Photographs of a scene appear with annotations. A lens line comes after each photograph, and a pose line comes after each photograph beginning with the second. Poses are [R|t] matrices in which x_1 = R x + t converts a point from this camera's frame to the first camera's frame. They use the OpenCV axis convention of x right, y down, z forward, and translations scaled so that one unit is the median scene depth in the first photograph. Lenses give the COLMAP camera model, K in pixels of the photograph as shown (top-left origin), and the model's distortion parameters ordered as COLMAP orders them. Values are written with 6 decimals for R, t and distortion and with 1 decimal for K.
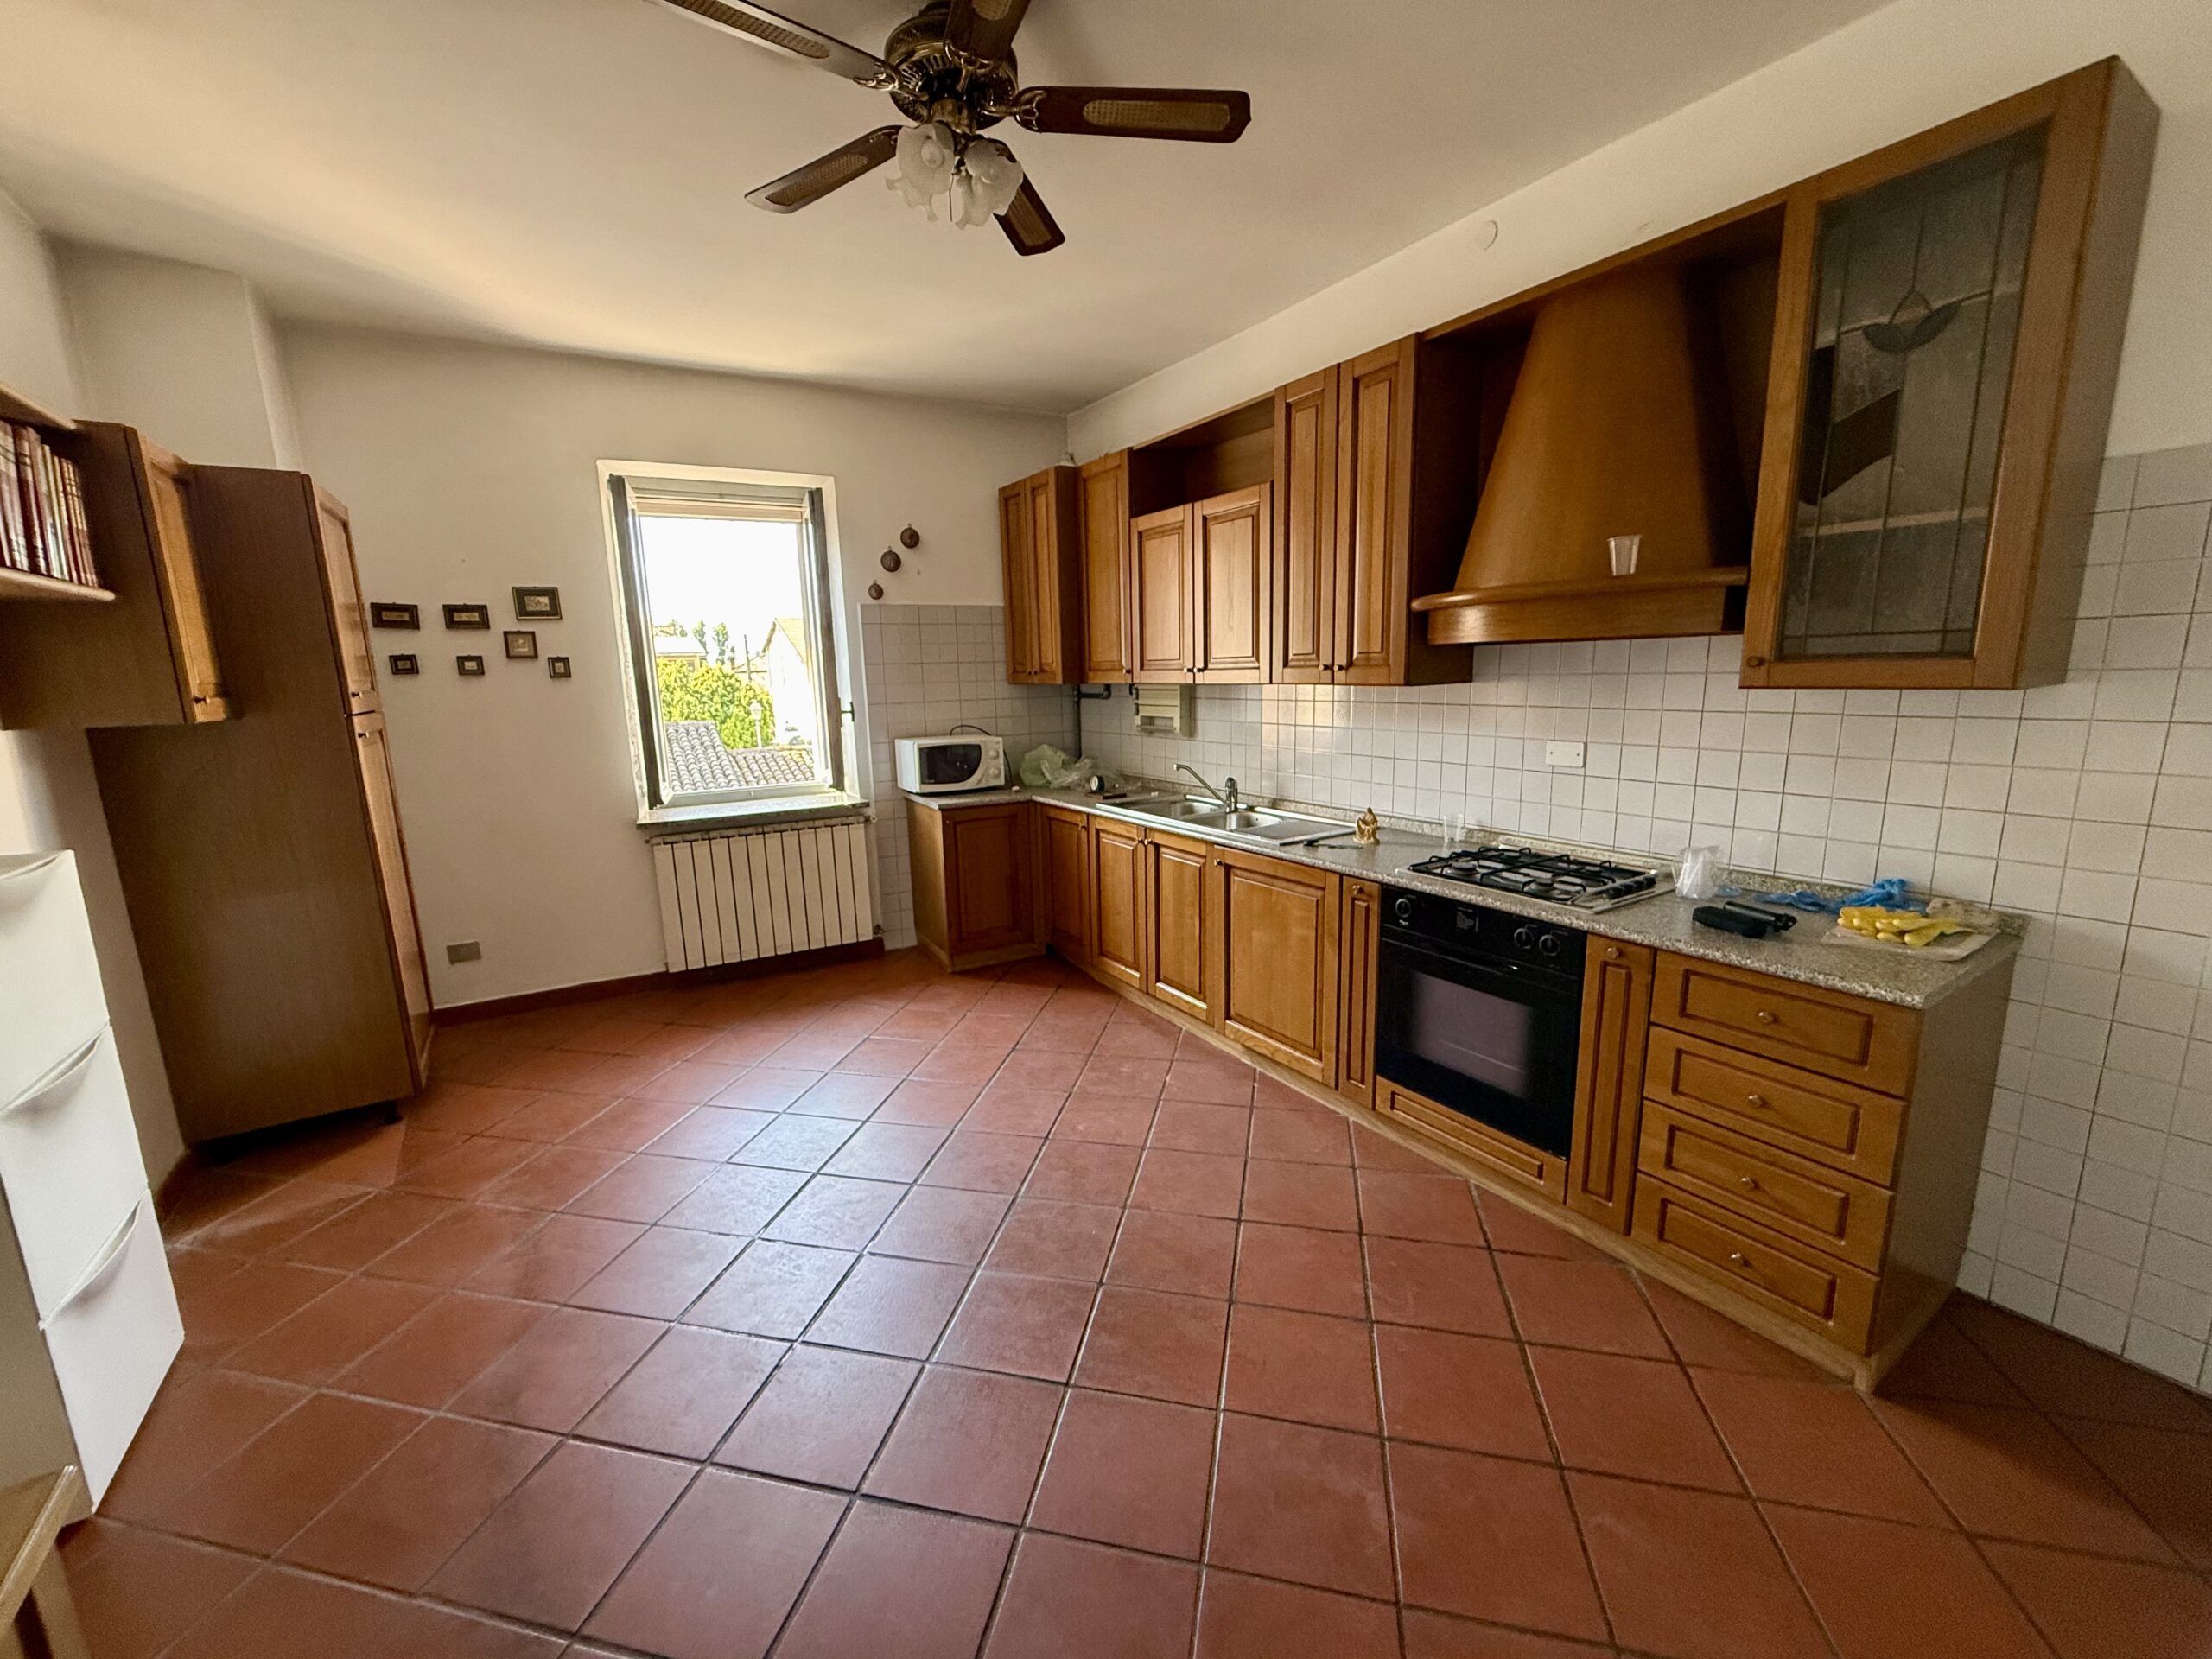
lens RADIAL K [[883.8, 0, 1106.0], [0, 883.8, 829.5], [0, 0, 1]] dist [-0.002662, 0.003477]
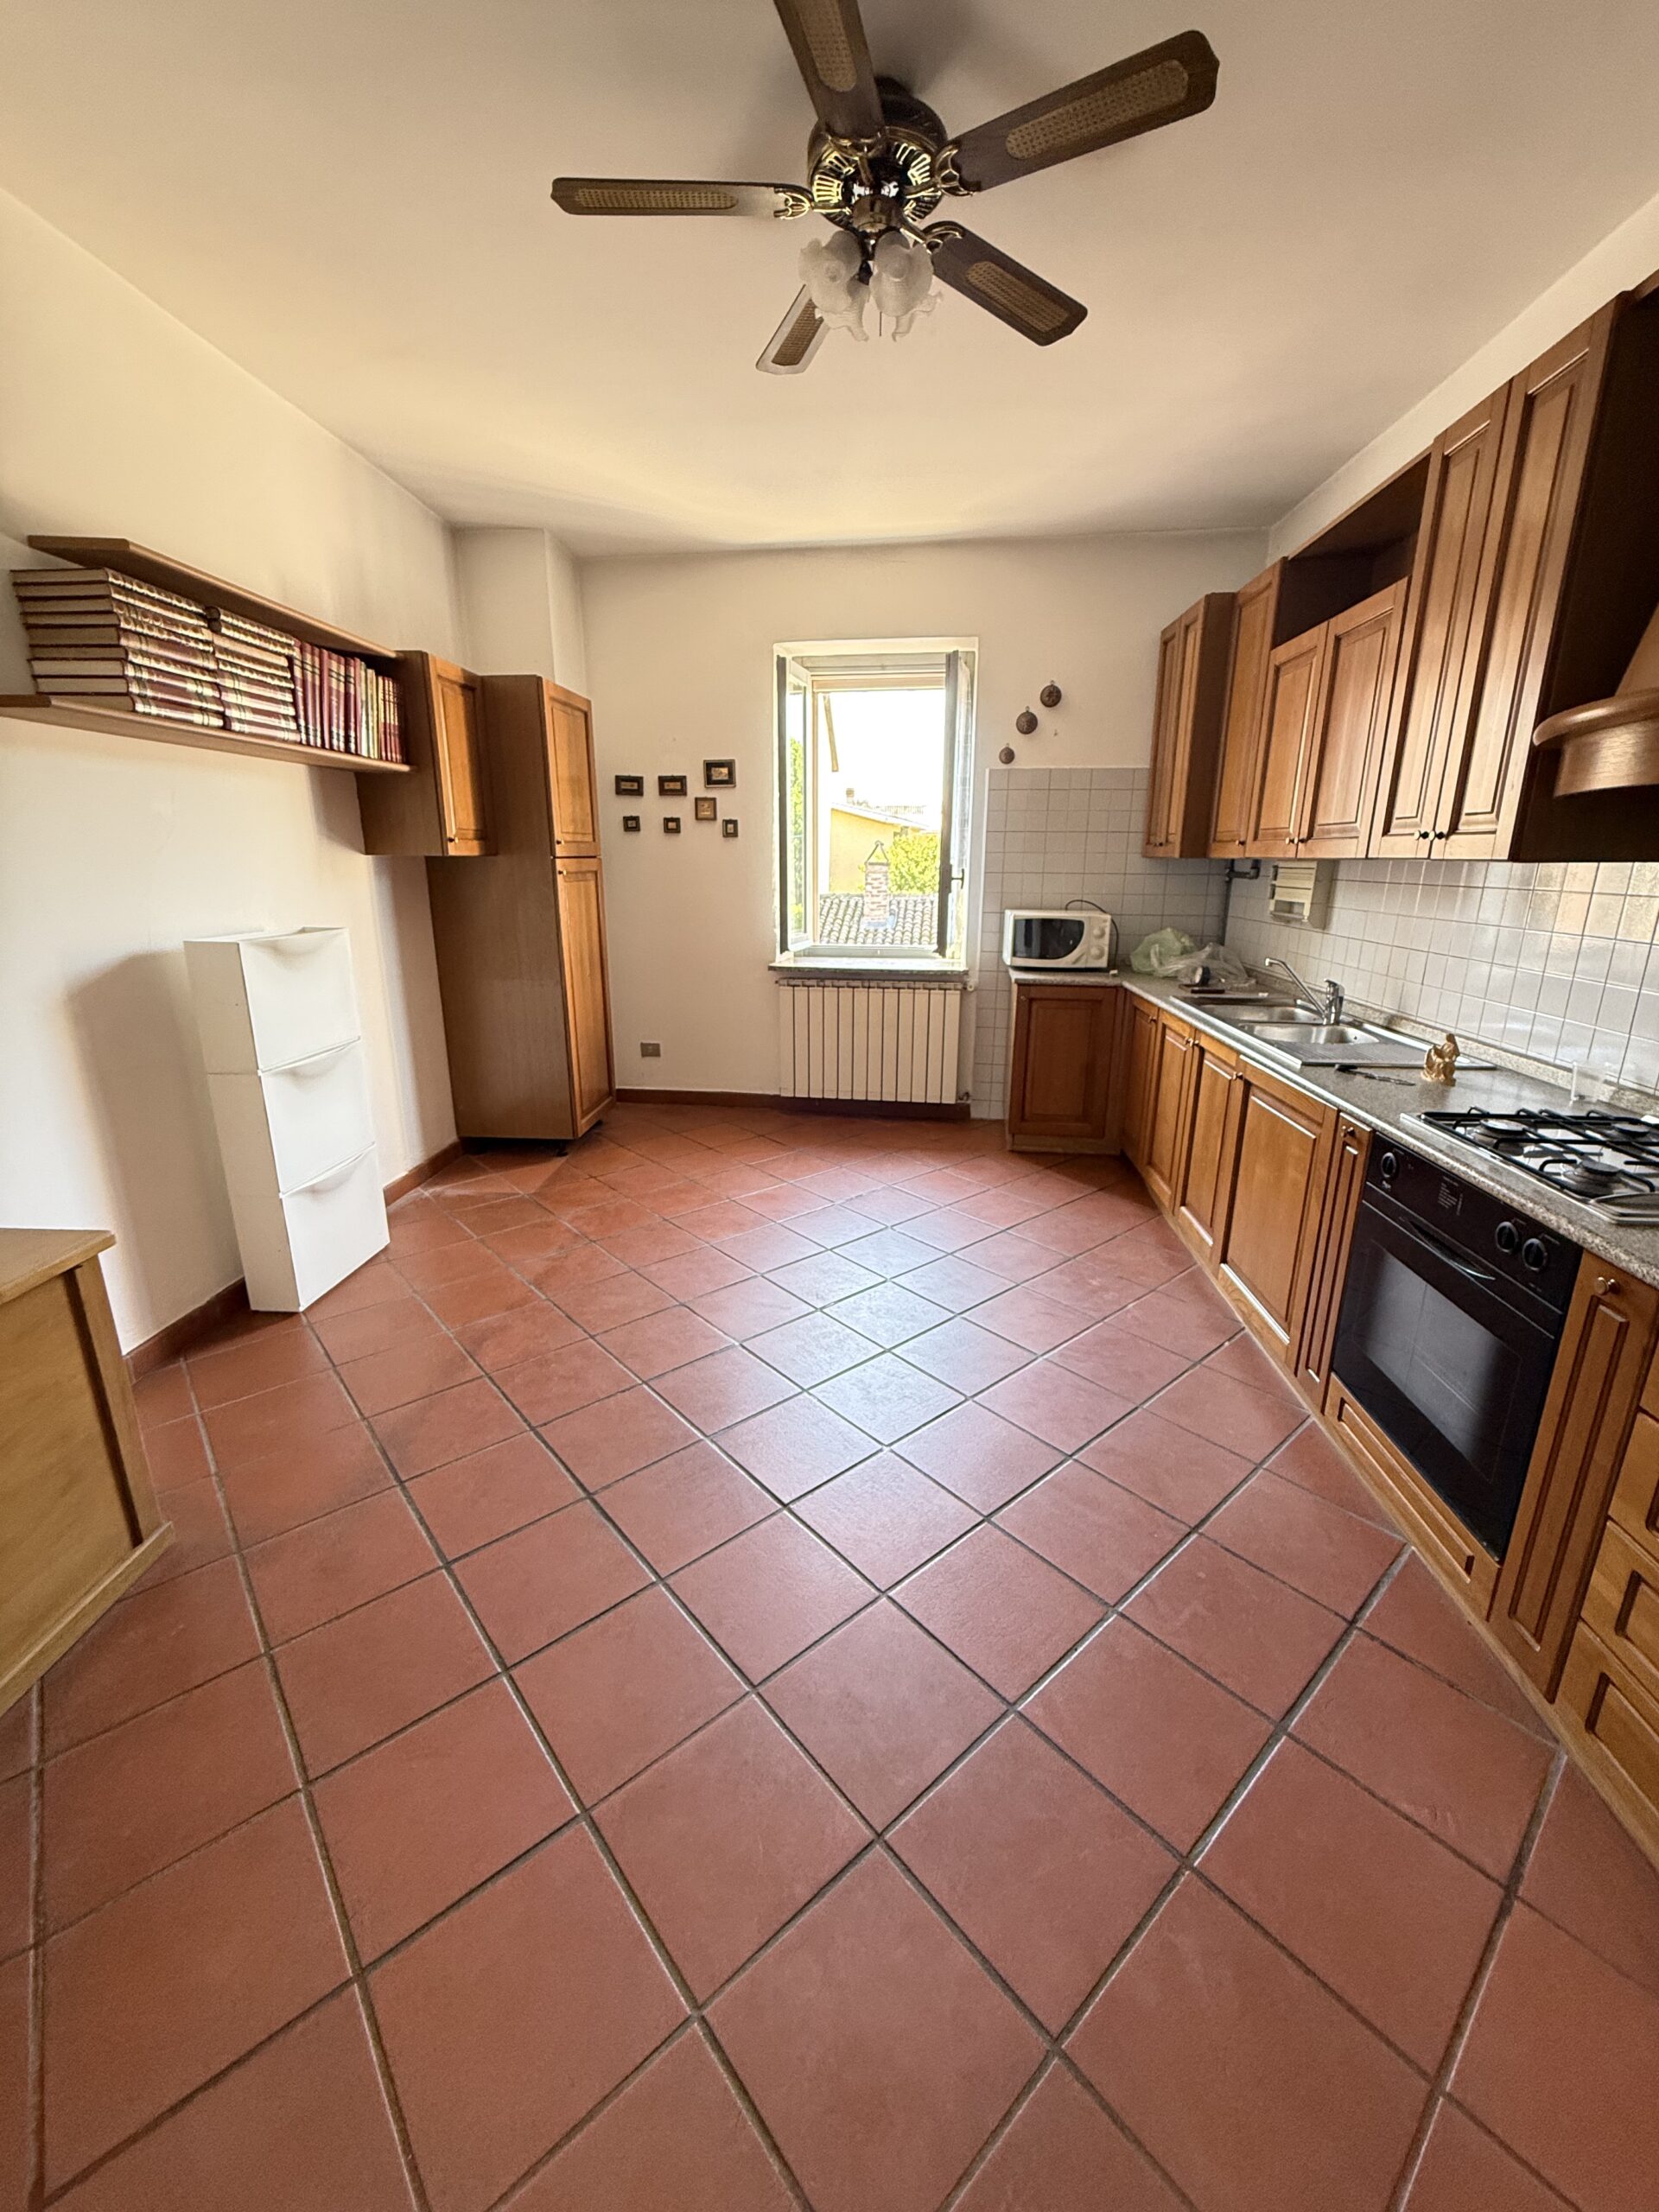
lens RADIAL K [[882.8, 0, 831.8], [0, 882.8, 1103.0], [0, 0, 1]] dist [-0.002740, -0.000721]
pose [[0.802385, 0.188604, -0.566222, 0.251829], [-0.132044, 0.981342, 0.139760, -0.002523], [0.582017, -0.037375, 0.812318, 0.091681]]
